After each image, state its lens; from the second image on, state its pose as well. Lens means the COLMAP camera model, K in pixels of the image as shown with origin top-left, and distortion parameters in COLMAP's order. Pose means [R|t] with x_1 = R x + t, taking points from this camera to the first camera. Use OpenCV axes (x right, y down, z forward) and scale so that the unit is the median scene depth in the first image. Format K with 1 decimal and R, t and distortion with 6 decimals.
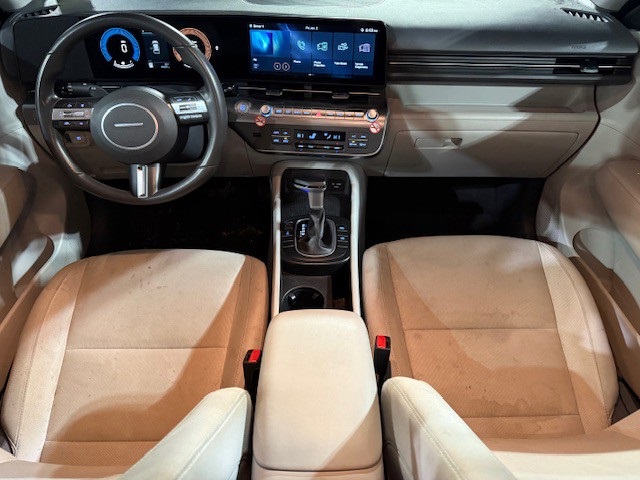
lens RADIAL K [[446.7, 0, 322.1], [0, 446.7, 247.4], [0, 0, 1]] dist [0.006185, -0.023550]
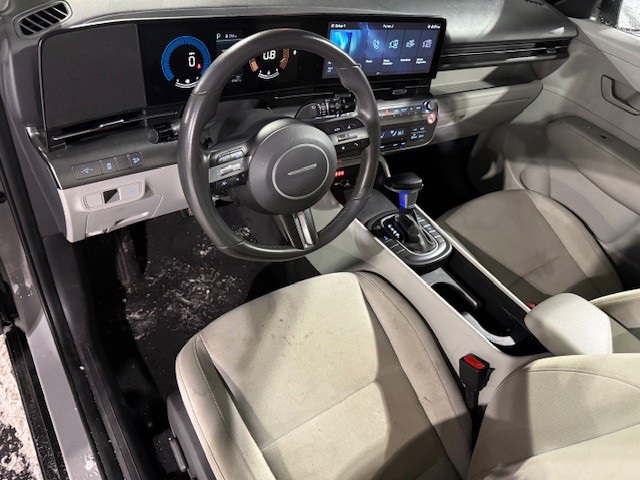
lens RADIAL K [[446.7, 0, 318.9], [0, 446.7, 244.3], [0, 0, 1]] dist [0.006185, -0.023550]
pose [[0.819602, -0.285994, 0.496448, -0.716188], [0.221353, 0.957285, 0.186034, -0.242104], [-0.528447, -0.042584, 0.847898, 0.235731]]
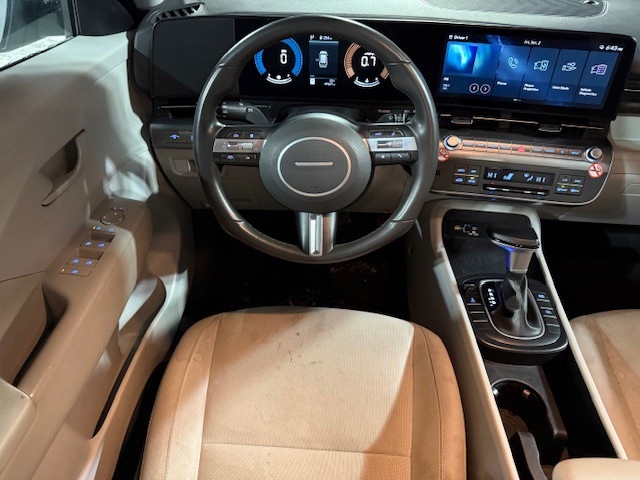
lens RADIAL K [[446.7, 0, 319.7], [0, 446.7, 240.3], [0, 0, 1]] dist [0.006185, -0.023550]
pose [[0.997328, 0.050488, -0.052804, -0.315712], [-0.051354, 0.998565, -0.015160, -0.112554], [0.051963, 0.017832, 0.998490, 0.207091]]
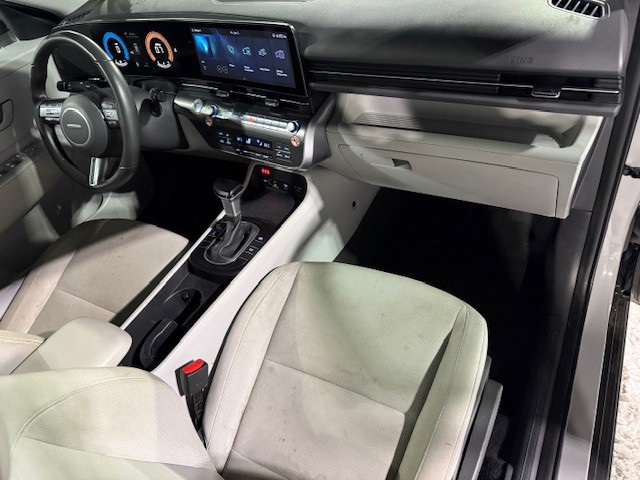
lens RADIAL K [[446.7, 0, 325.9], [0, 446.7, 242.4], [0, 0, 1]] dist [0.006185, -0.023550]
pose [[0.858039, 0.213842, -0.466948, 0.655401], [-0.154063, 0.974493, 0.163178, -0.226854], [0.489932, -0.068074, 0.869098, 0.220029]]
